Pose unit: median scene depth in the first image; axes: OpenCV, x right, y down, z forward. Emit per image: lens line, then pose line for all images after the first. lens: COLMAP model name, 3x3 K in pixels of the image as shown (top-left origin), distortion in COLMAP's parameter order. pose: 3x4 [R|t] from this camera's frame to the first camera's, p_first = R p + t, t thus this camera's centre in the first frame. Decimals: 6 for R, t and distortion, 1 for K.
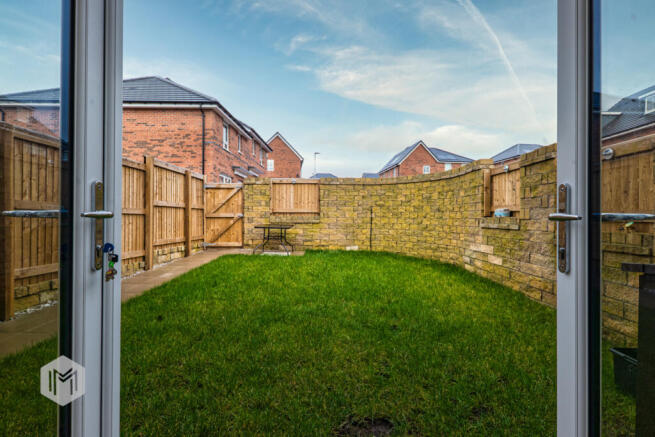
lens RADIAL K [[290.7, 0, 328.3], [0, 290.7, 216.9], [0, 0, 1]] dist [-0.001249, -0.001079]
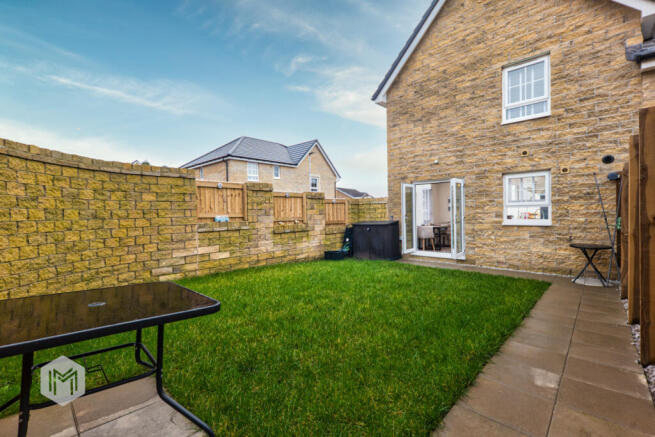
lens RADIAL K [[290.7, 0, 327.2], [0, 290.7, 215.7], [0, 0, 1]] dist [-0.001249, -0.001079]
pose [[-0.730524, -0.001630, 0.682886, -0.406272], [0.013588, 0.999764, 0.016921, -0.026761], [-0.682752, 0.021640, -0.730329, 1.016383]]
